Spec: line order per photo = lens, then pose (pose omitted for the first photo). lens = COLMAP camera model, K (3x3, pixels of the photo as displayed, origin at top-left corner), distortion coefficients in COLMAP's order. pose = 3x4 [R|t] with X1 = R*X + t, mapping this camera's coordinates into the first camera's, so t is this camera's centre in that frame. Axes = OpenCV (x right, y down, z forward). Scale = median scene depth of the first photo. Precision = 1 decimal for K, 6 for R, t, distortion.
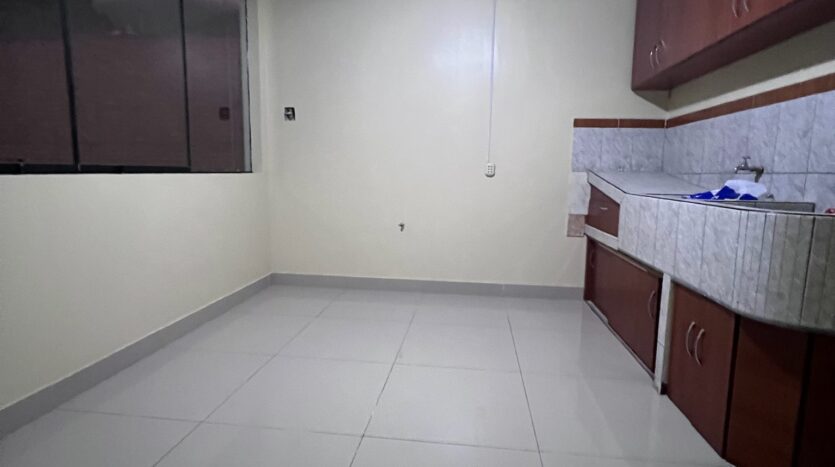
lens RADIAL K [[447.6, 0, 417.3], [0, 447.6, 234.8], [0, 0, 1]] dist [-0.006714, -0.002536]
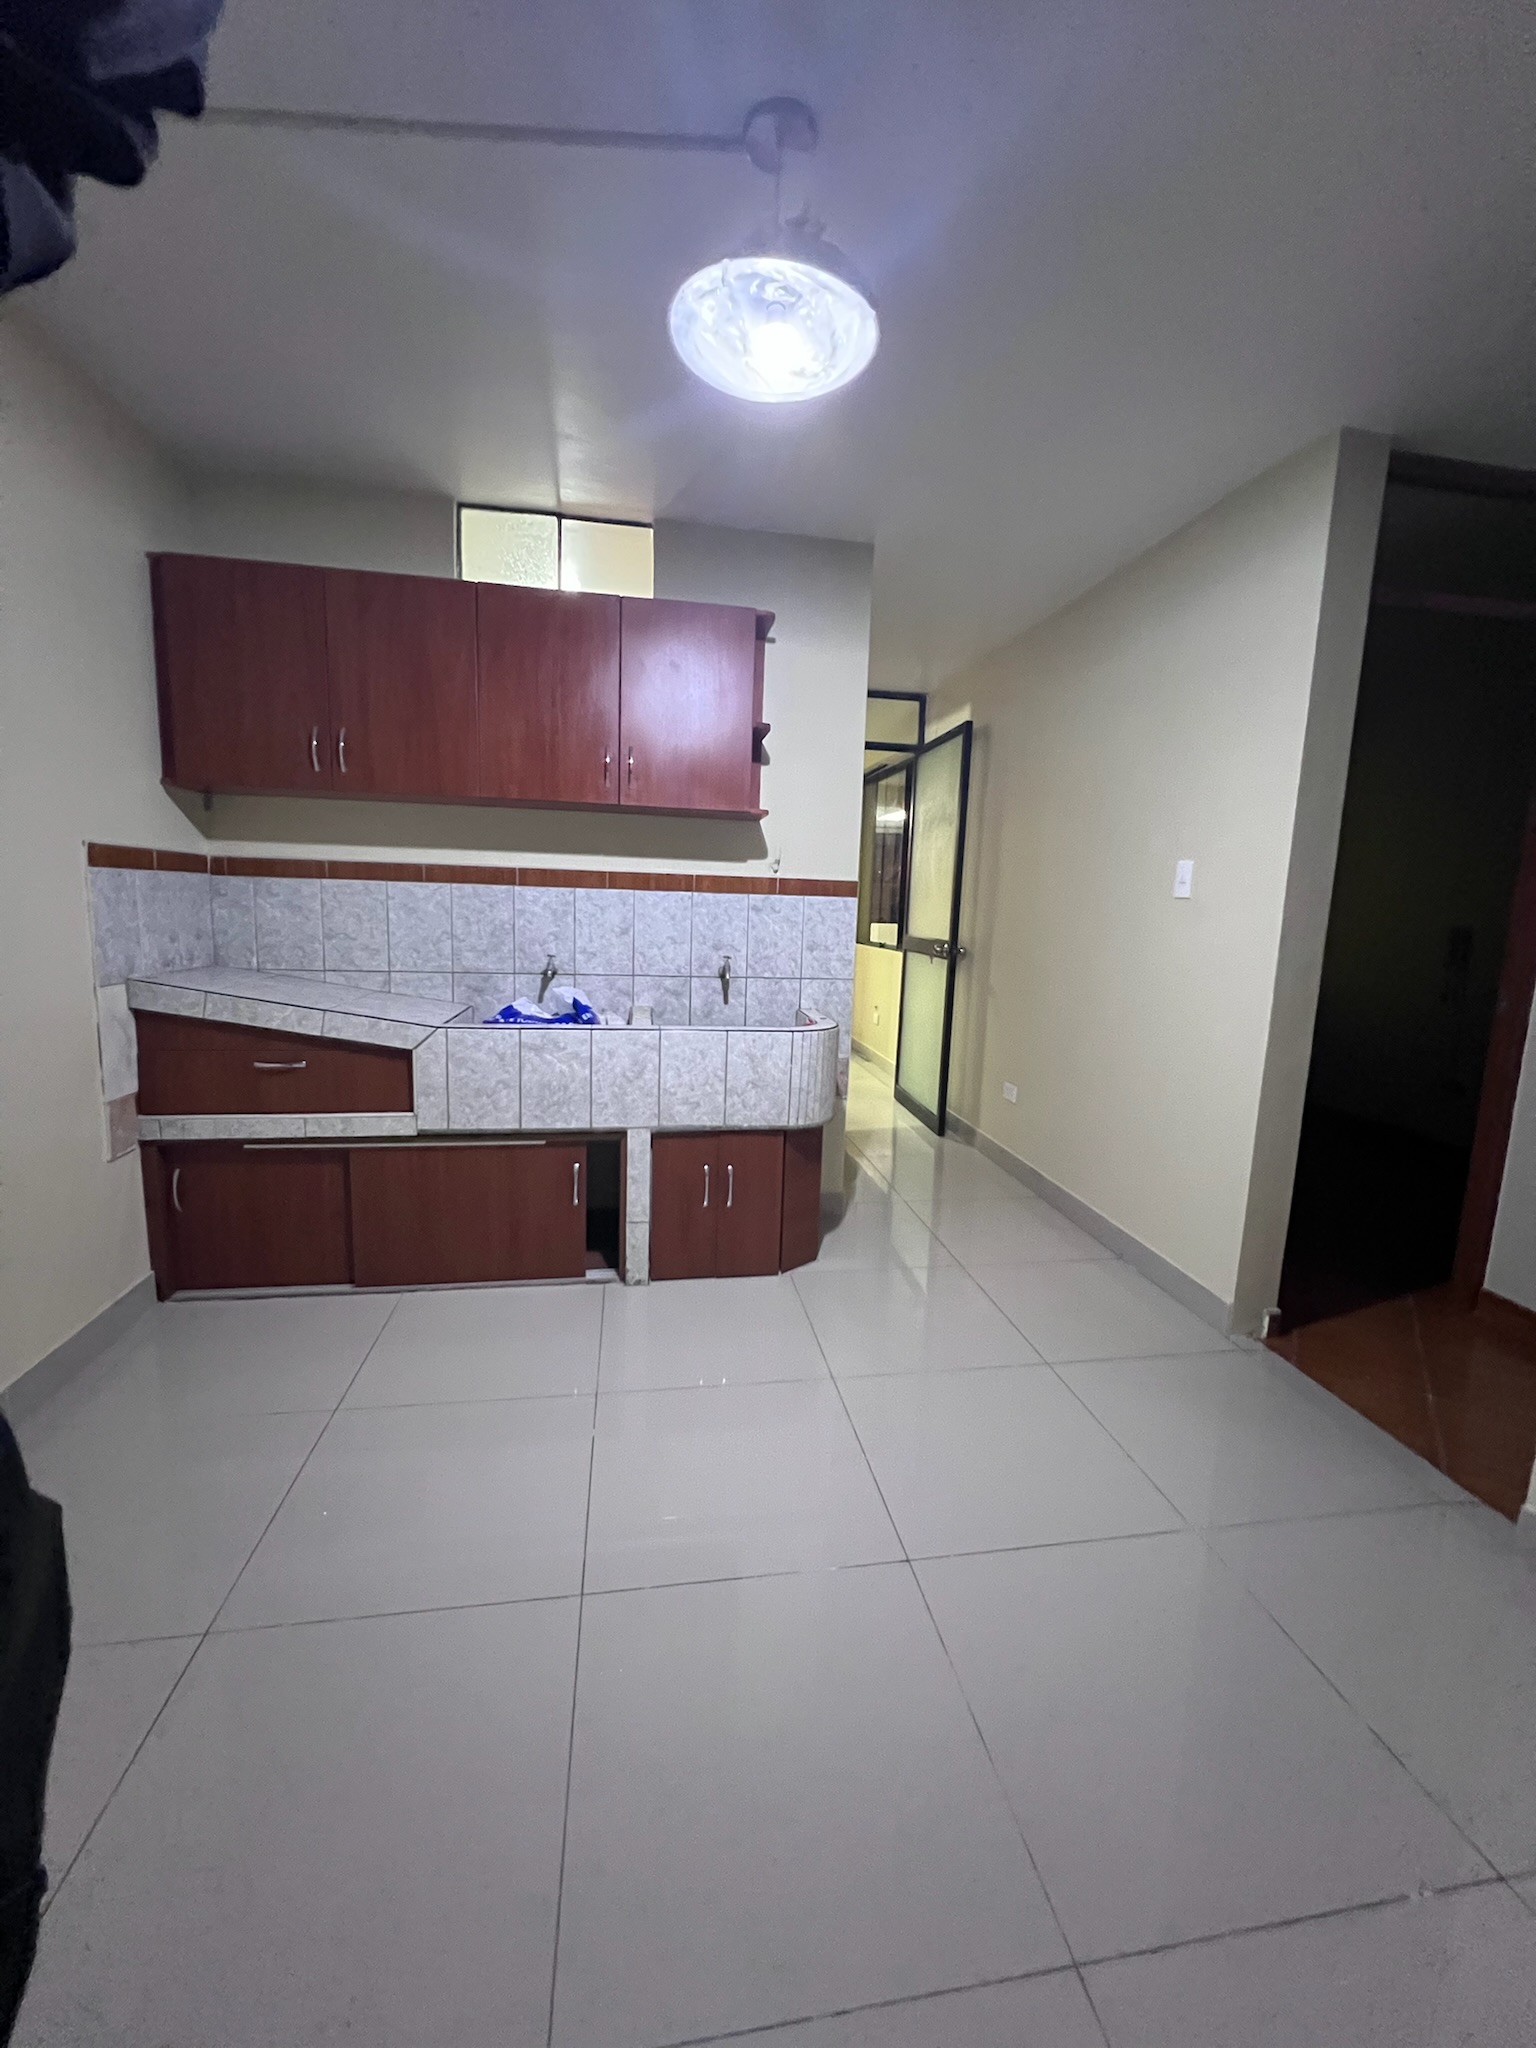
lens RADIAL K [[818.7, 0, 768.5], [0, 818.7, 1015.2], [0, 0, 1]] dist [-0.001978, -0.000044]
pose [[-0.286930, -0.156126, 0.945143, -0.744313], [0.093498, 0.977355, 0.189831, -0.329433], [-0.953378, 0.142837, -0.265835, 1.121246]]
